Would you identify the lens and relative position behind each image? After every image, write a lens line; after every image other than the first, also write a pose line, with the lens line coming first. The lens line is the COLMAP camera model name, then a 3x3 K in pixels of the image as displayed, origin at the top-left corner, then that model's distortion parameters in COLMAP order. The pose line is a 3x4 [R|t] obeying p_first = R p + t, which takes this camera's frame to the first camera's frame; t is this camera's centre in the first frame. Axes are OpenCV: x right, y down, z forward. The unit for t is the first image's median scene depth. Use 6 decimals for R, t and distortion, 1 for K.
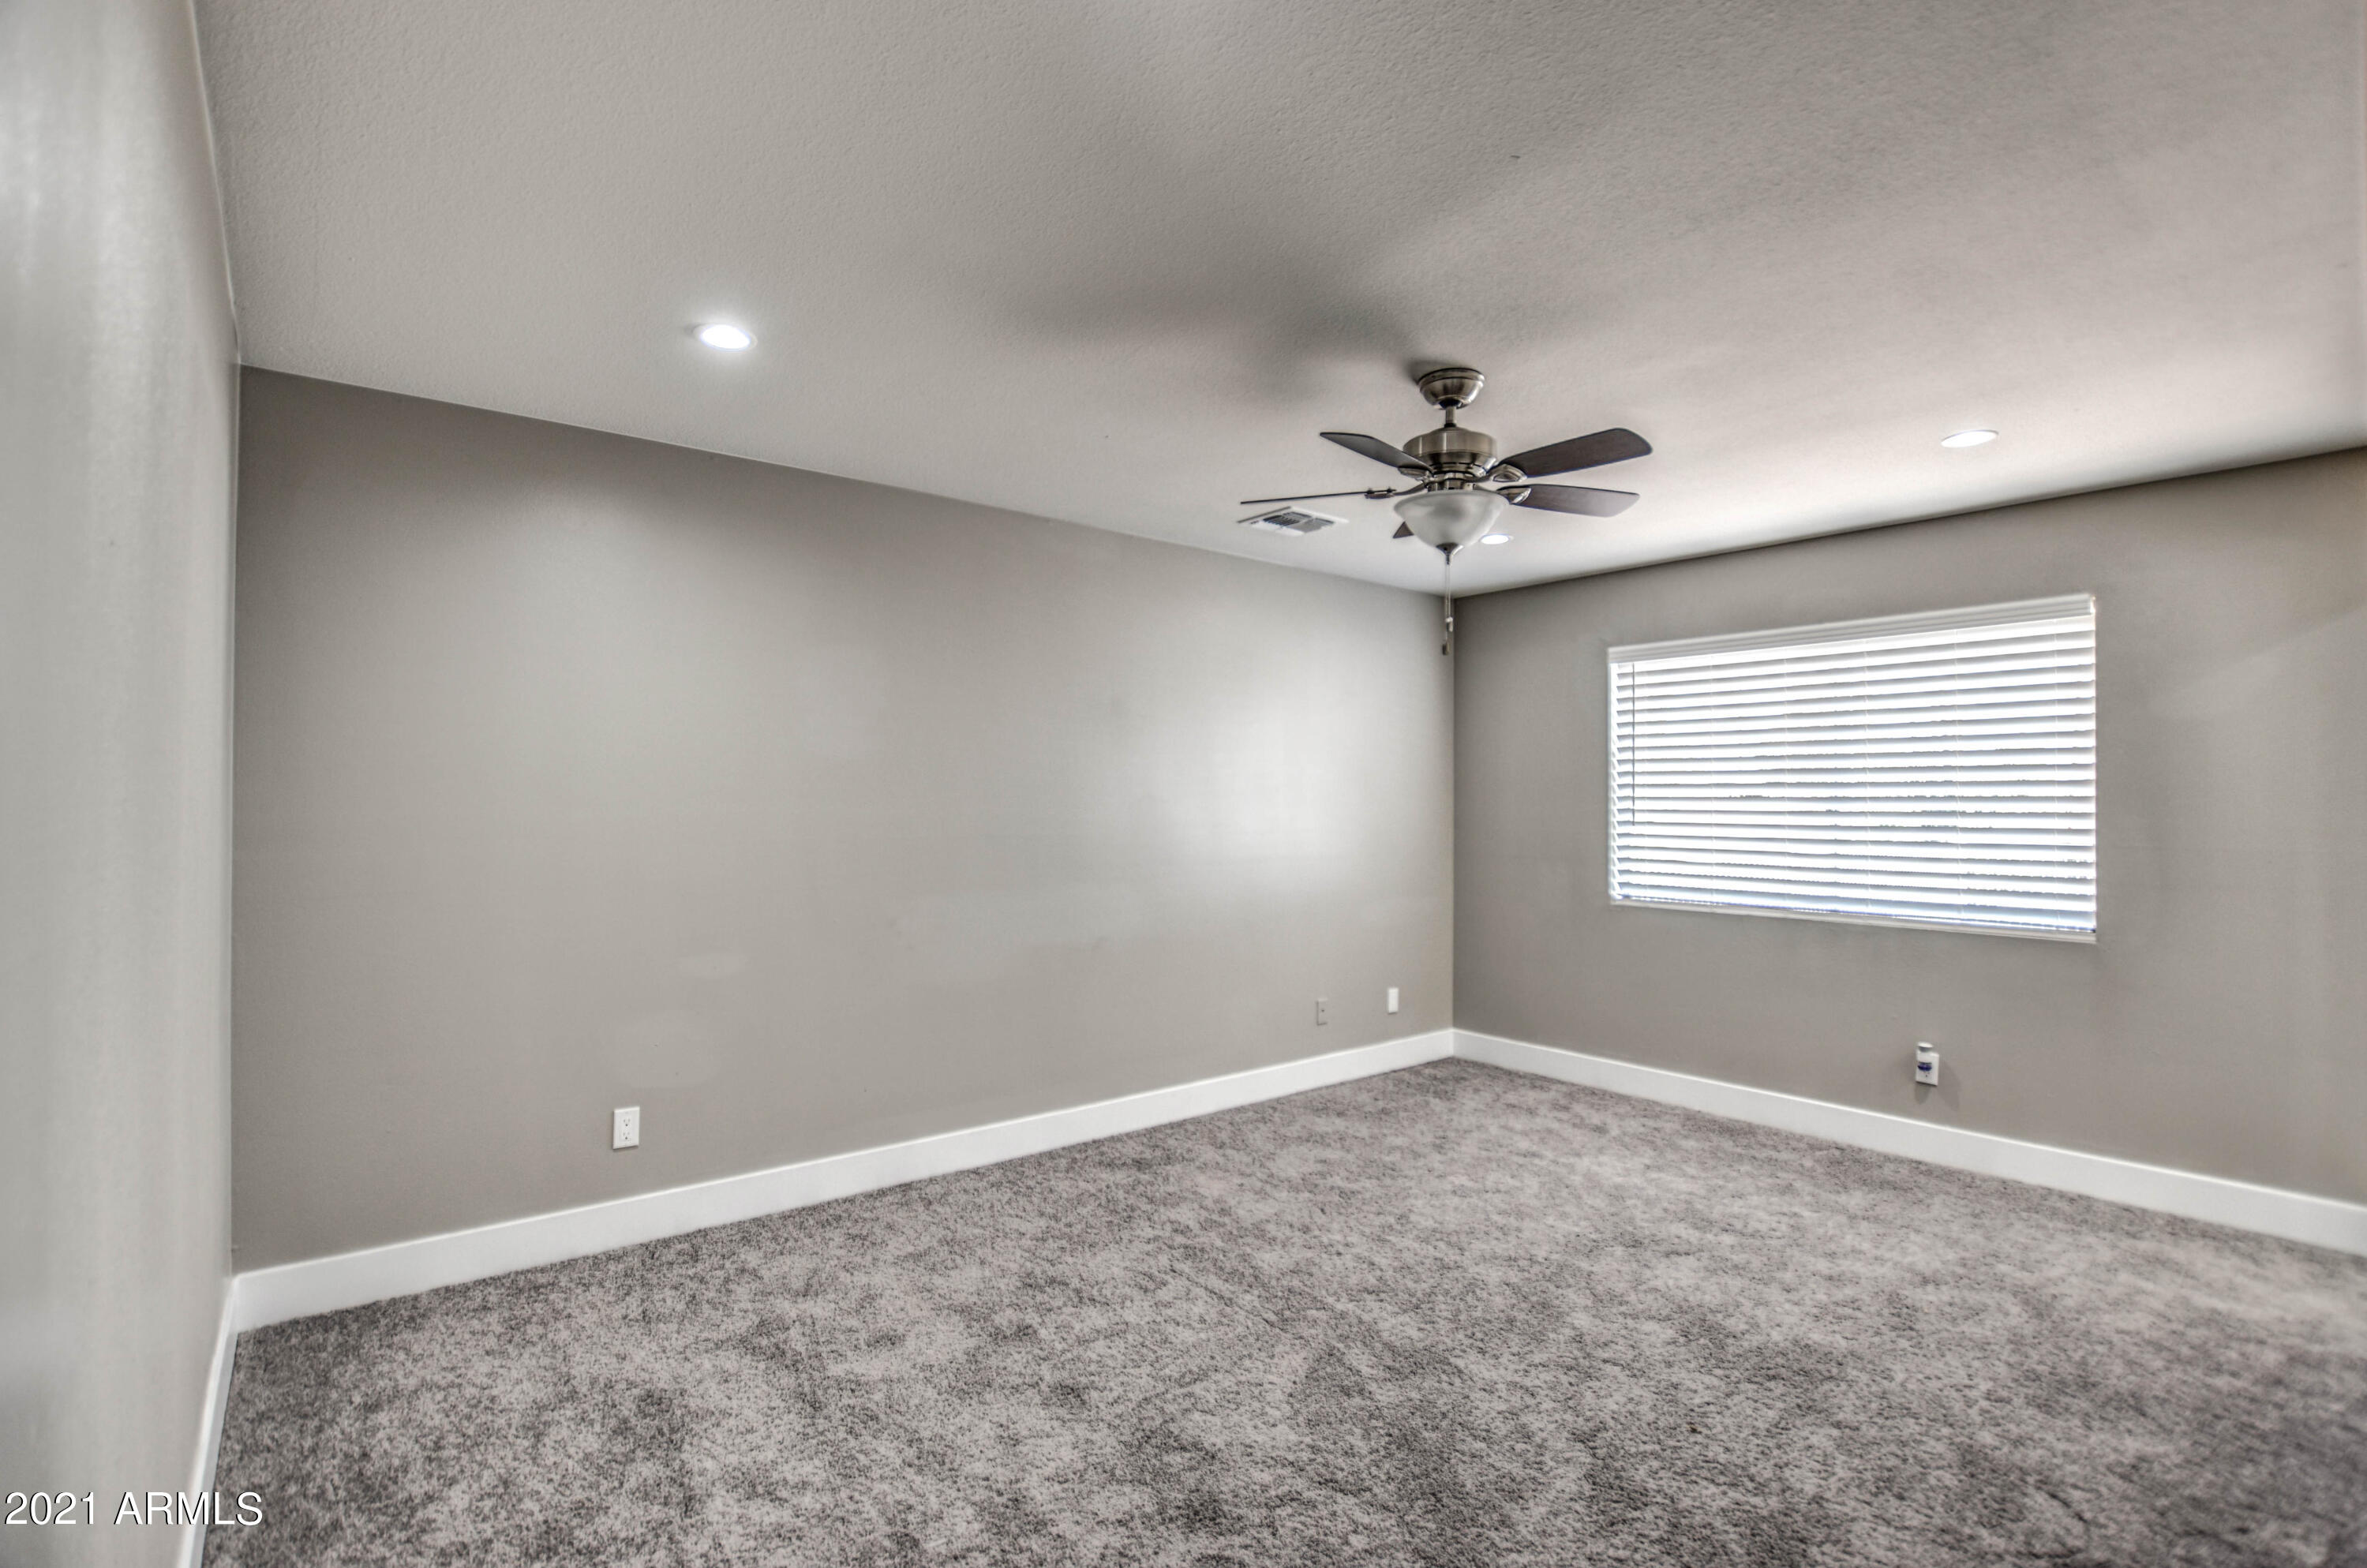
lens RADIAL K [[1080.2, 0, 1171.6], [0, 1080.2, 797.9], [0, 0, 1]] dist [-0.025497, 0.000173]
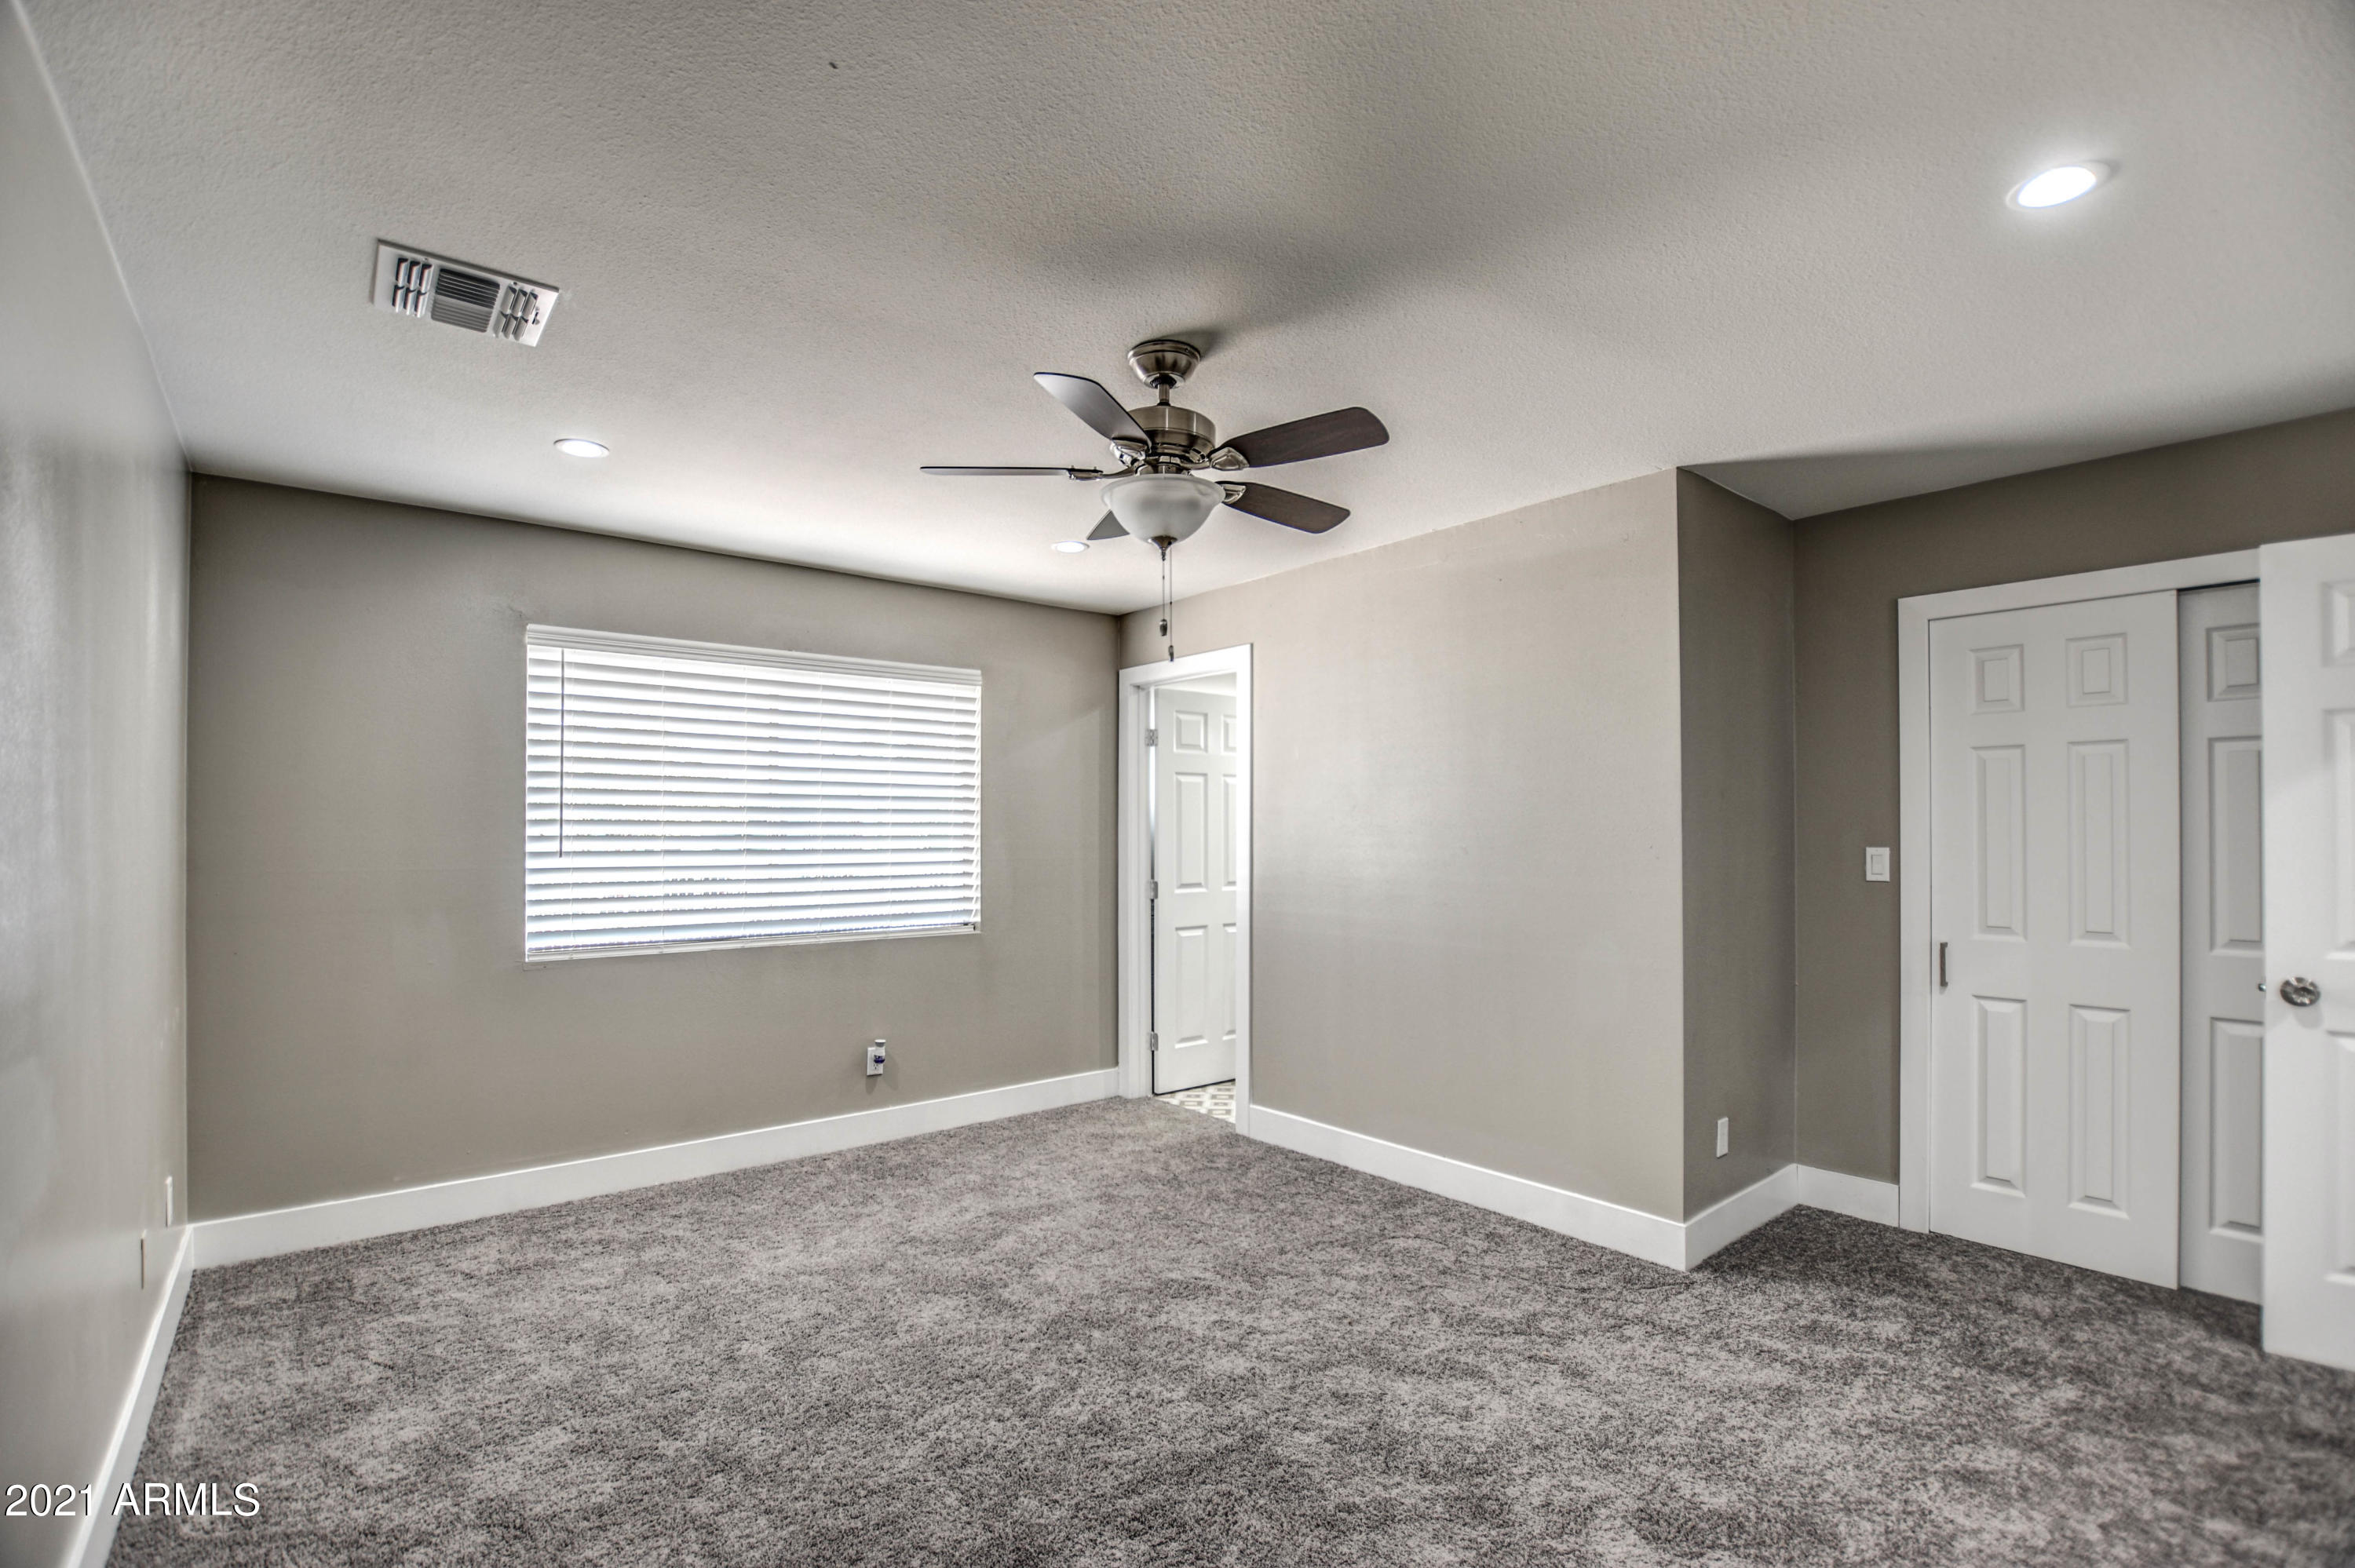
lens RADIAL K [[1074.6, 0, 1165.7], [0, 1074.6, 797.8], [0, 0, 1]] dist [-0.025497, 0.000173]
pose [[-0.023578, 0.029394, 0.999290, -0.424753], [-0.002488, 0.999563, -0.029460, 0.005966], [-0.999719, -0.003181, -0.023495, 0.680791]]
